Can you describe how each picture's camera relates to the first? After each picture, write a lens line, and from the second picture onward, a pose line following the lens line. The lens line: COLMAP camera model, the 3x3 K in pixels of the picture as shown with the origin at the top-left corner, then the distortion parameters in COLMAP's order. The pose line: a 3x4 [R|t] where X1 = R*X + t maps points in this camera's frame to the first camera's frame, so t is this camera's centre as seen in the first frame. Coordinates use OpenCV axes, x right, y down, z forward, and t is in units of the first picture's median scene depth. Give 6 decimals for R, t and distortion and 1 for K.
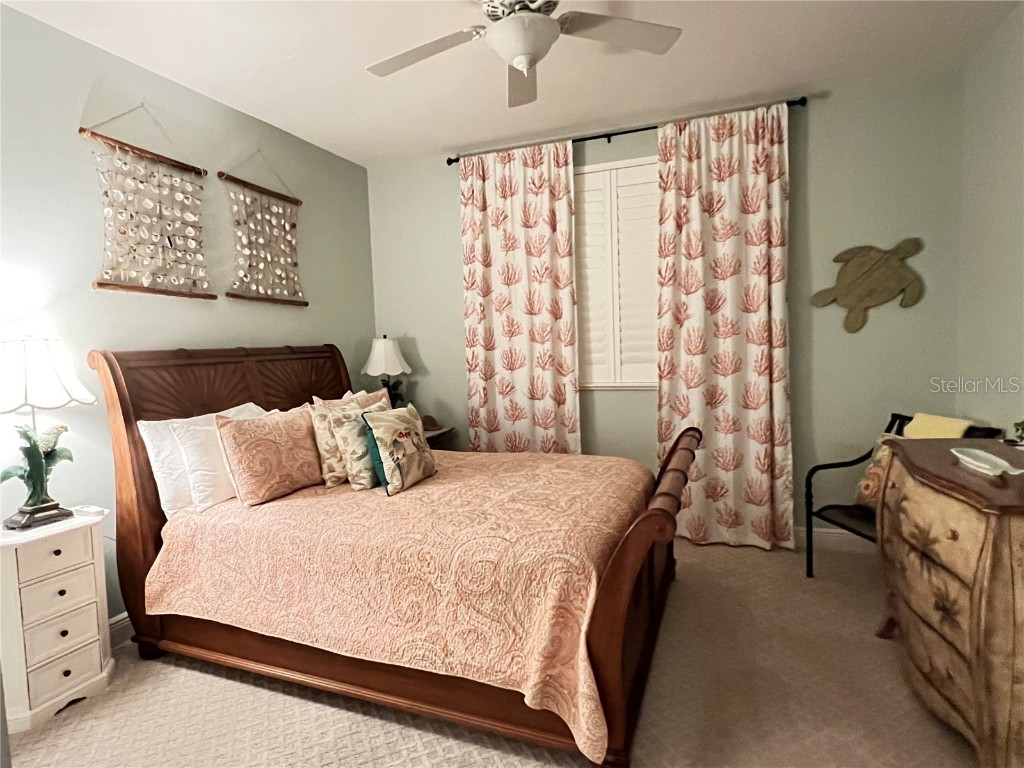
lens RADIAL K [[569.5, 0, 506.7], [0, 569.5, 385.4], [0, 0, 1]] dist [-0.001683, 0.002346]
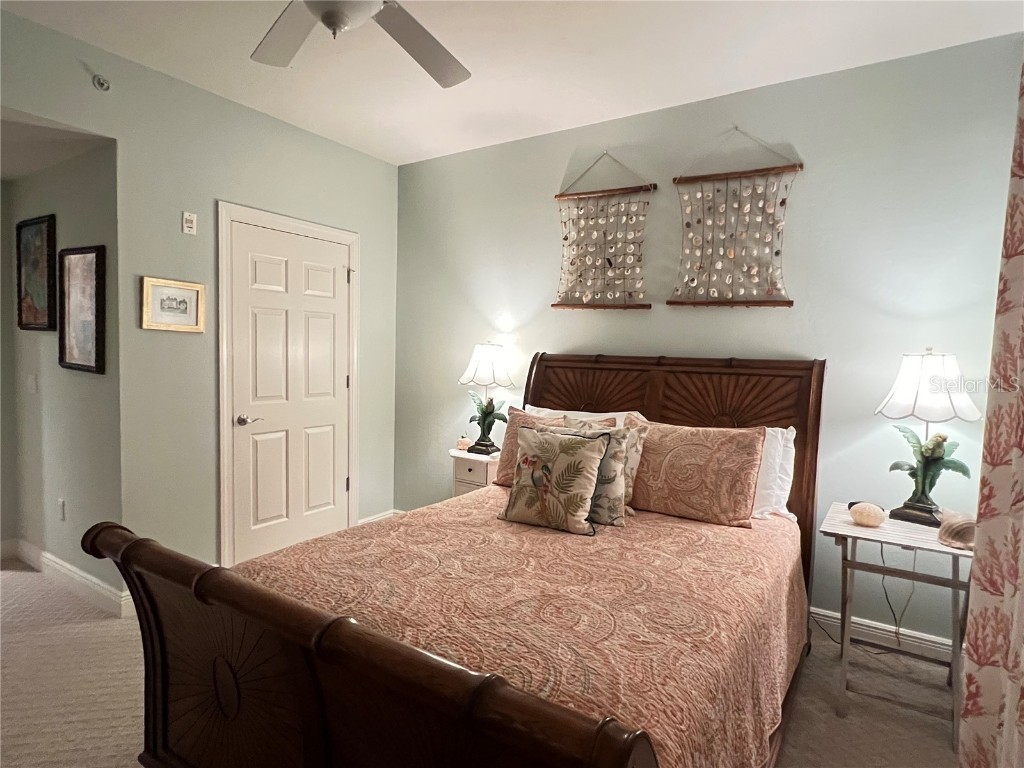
lens RADIAL K [[569.5, 0, 506.7], [0, 569.5, 385.4], [0, 0, 1]] dist [-0.001683, 0.002346]
pose [[-0.209746, 0.082235, -0.974292, 0.515023], [-0.094267, 0.990114, 0.103864, -0.088947], [0.973201, 0.113629, -0.199920, 0.897460]]
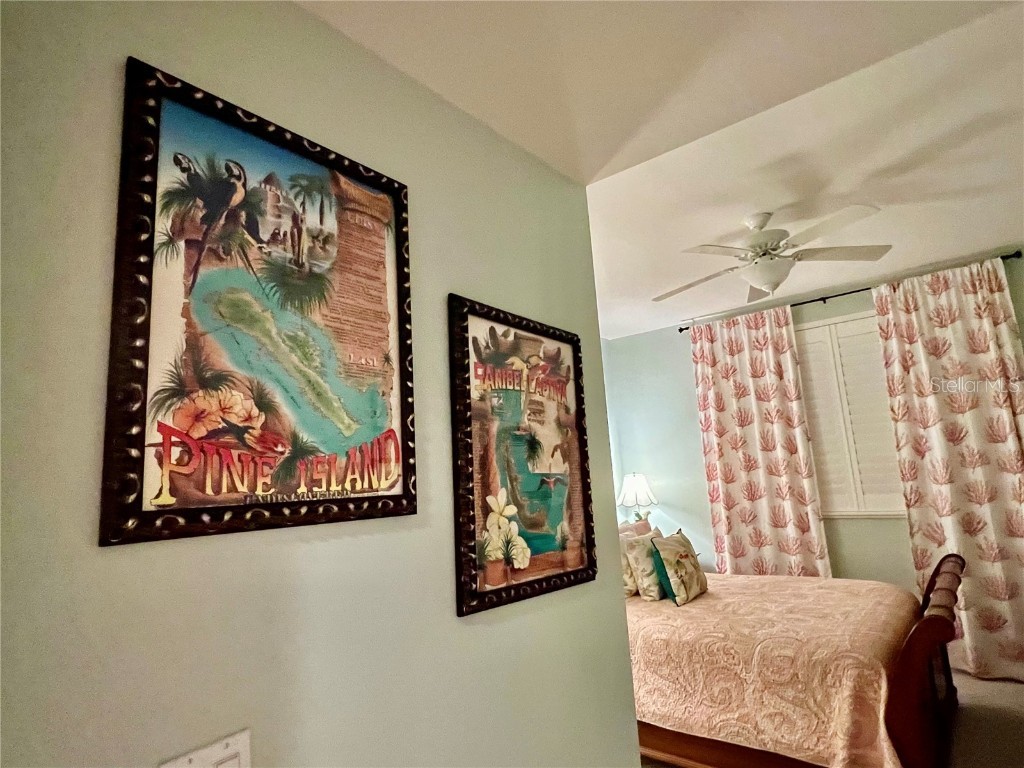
lens RADIAL K [[569.5, 0, 506.7], [0, 569.5, 385.4], [0, 0, 1]] dist [-0.001683, 0.002346]
pose [[0.948168, -0.076820, -0.308343, -0.107042], [0.008301, 0.975996, -0.217632, -0.009645], [0.317660, 0.203792, 0.926046, -0.302151]]
